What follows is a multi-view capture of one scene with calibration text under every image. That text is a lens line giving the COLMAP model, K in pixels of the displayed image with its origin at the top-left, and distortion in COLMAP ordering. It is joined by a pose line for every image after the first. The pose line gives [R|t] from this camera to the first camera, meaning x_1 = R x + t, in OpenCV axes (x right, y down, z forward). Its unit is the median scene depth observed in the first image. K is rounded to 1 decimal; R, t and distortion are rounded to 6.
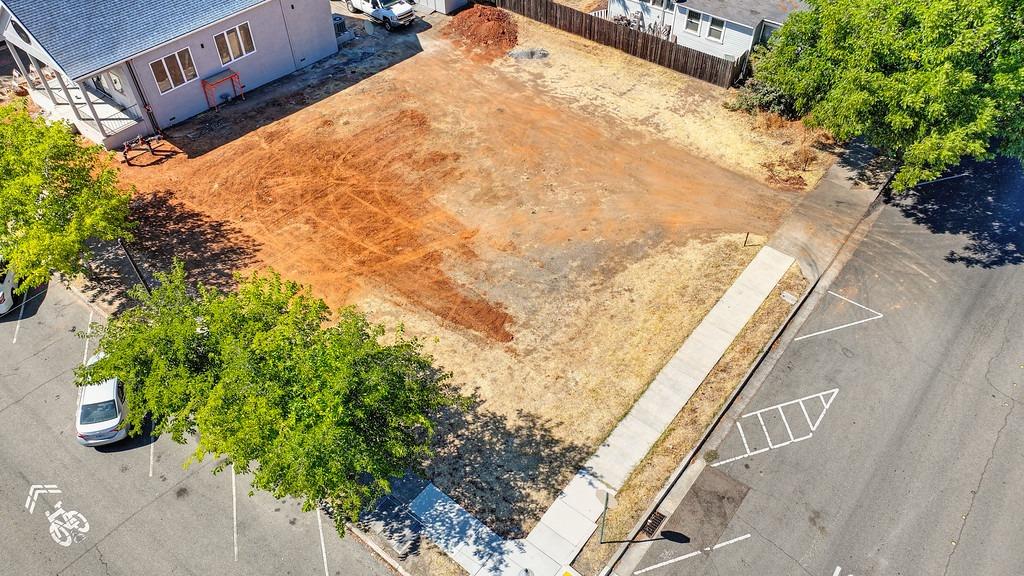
lens RADIAL K [[733.0, 0, 514.2], [0, 733.0, 283.8], [0, 0, 1]] dist [0.022990, -0.032948]
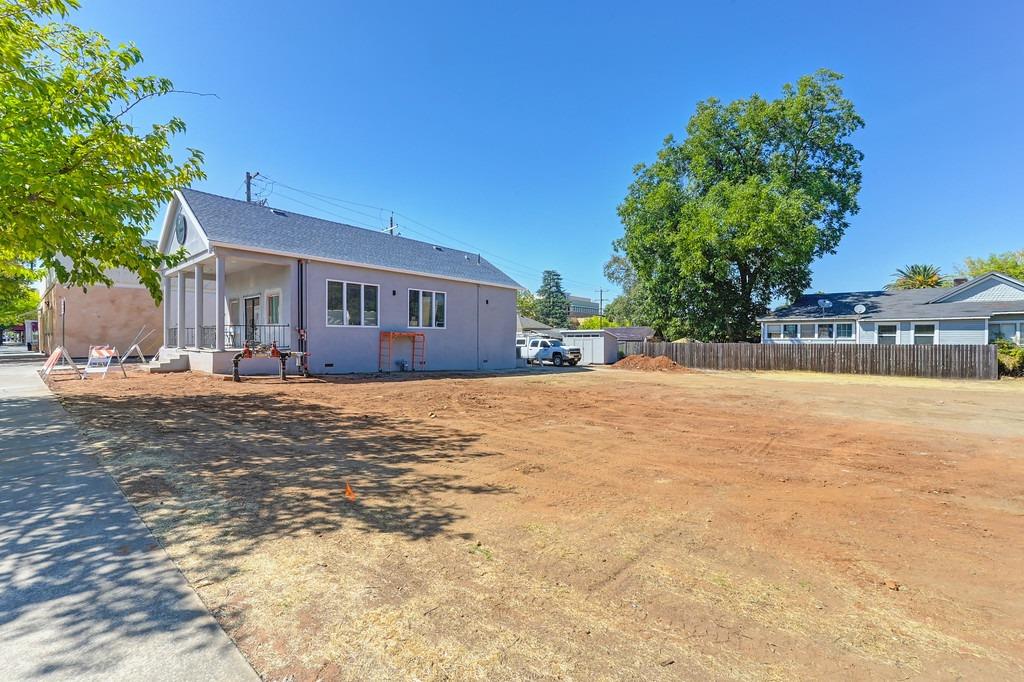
lens RADIAL K [[407.0, 0, 510.5], [0, 407.0, 338.5], [0, 0, 1]] dist [-0.002268, -0.000400]
pose [[0.999759, 0.002481, -0.021820, -0.282036], [-0.017167, 0.707906, -0.706098, 0.039579], [0.013695, 0.706302, 0.707778, 0.713150]]
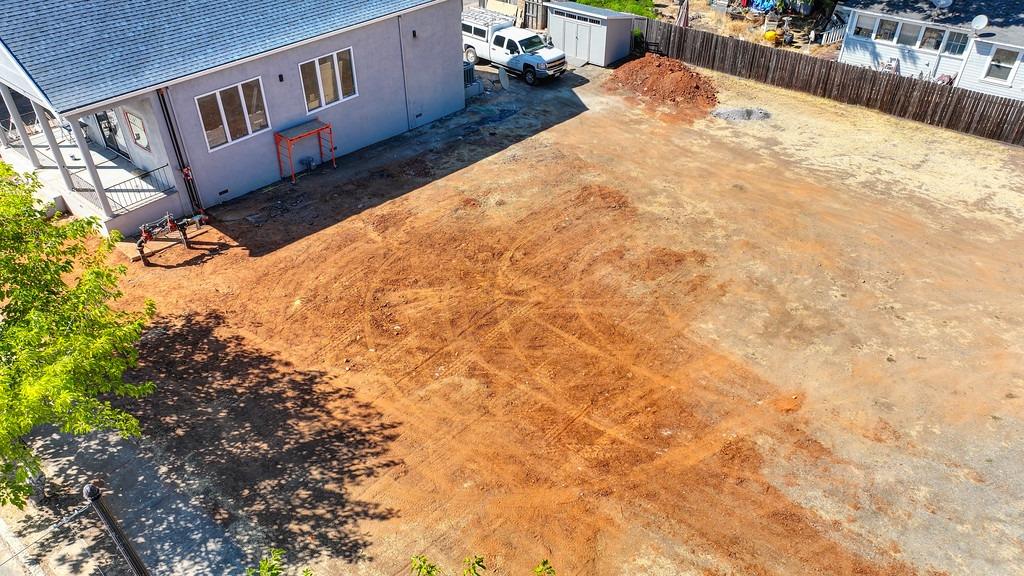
lens RADIAL K [[733.0, 0, 514.2], [0, 733.0, 283.8], [0, 0, 1]] dist [0.022990, -0.032948]
pose [[0.999815, 0.011474, -0.015460, -0.217087], [-0.013700, 0.988195, -0.152585, -0.060400], [0.013527, 0.152768, 0.988169, 0.419214]]
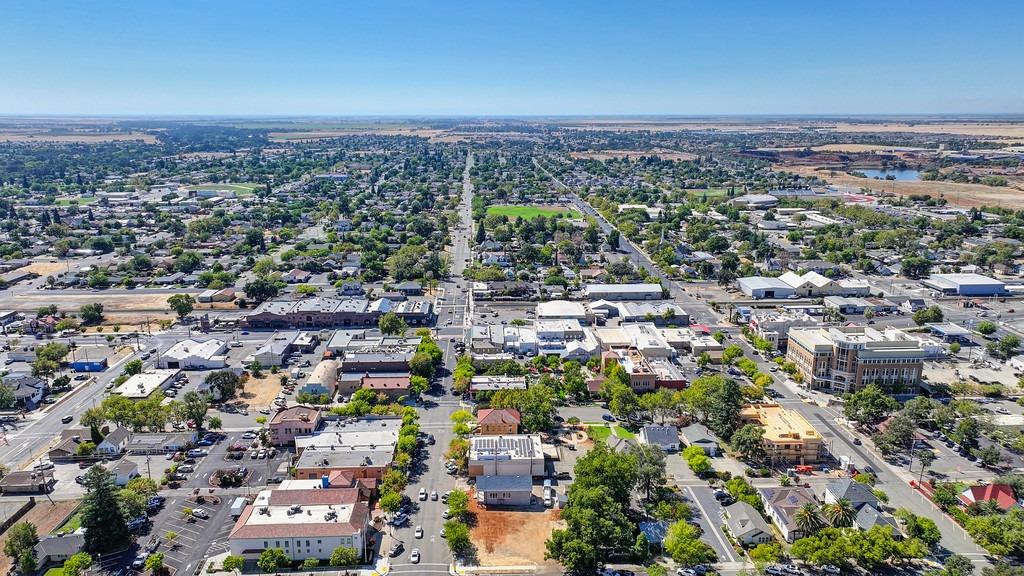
lens RADIAL K [[733.0, 0, 514.2], [0, 733.0, 283.8], [0, 0, 1]] dist [0.022990, -0.032948]
pose [[0.656493, 0.176732, -0.733337, 3.384027], [-0.536888, 0.792365, -0.289671, -0.034983], [0.529877, 0.583886, 0.615067, -3.223581]]
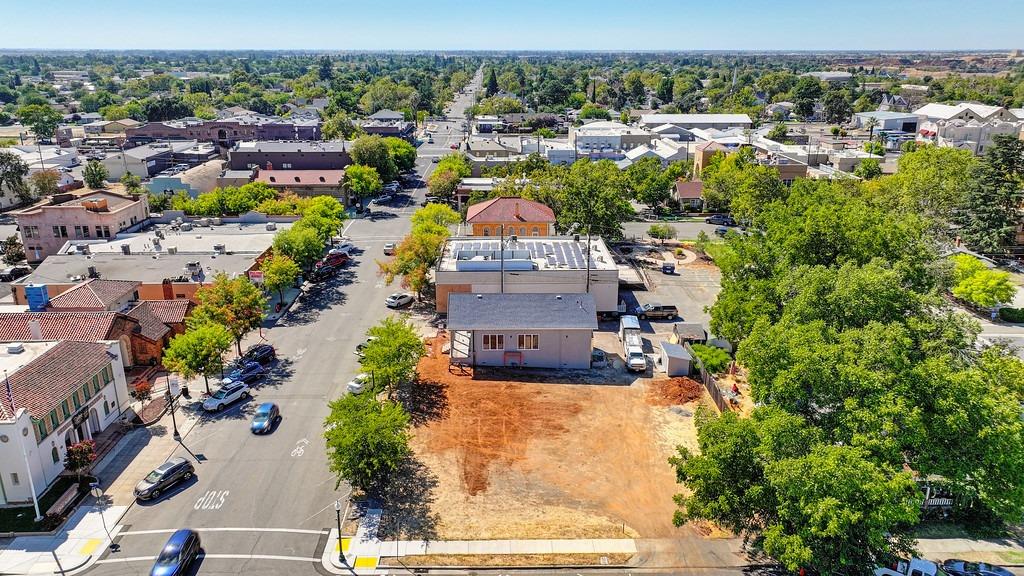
lens RADIAL K [[733.0, 0, 514.2], [0, 733.0, 283.8], [0, 0, 1]] dist [0.022990, -0.032948]
pose [[0.638328, 0.237925, -0.732072, 1.032861], [-0.545048, 0.811266, -0.211590, -0.019706], [0.543562, 0.534079, 0.647534, -0.384477]]
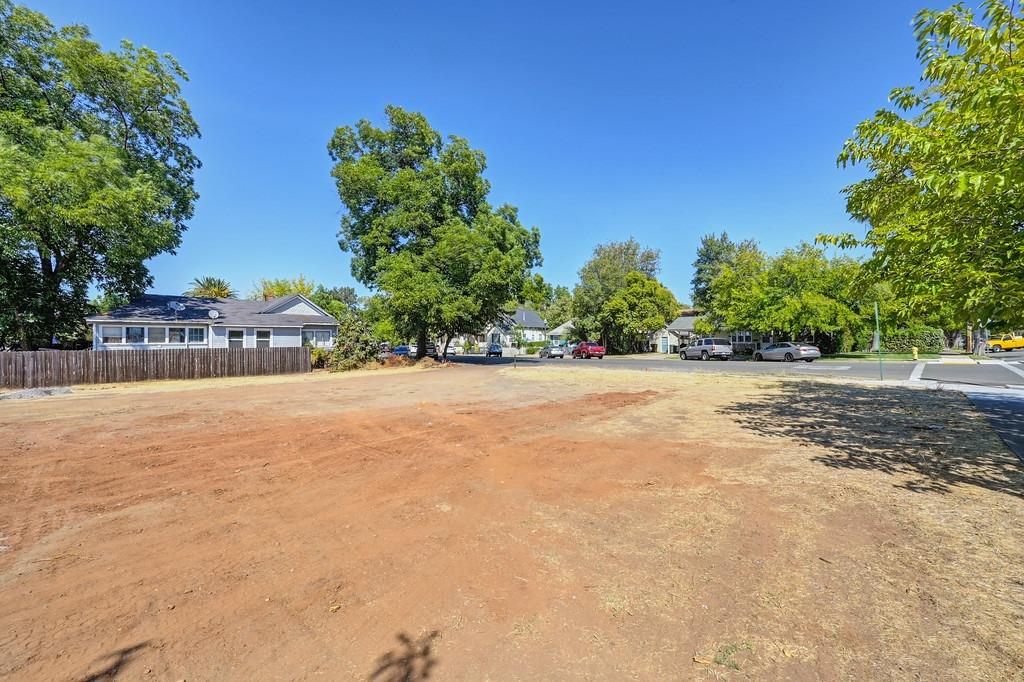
lens RADIAL K [[407.0, 0, 510.5], [0, 407.0, 338.5], [0, 0, 1]] dist [-0.002268, -0.000400]
pose [[0.125639, 0.005983, 0.992058, -0.338213], [0.707383, 0.700578, -0.093812, -0.024697], [-0.695575, 0.713551, 0.083788, 0.778832]]
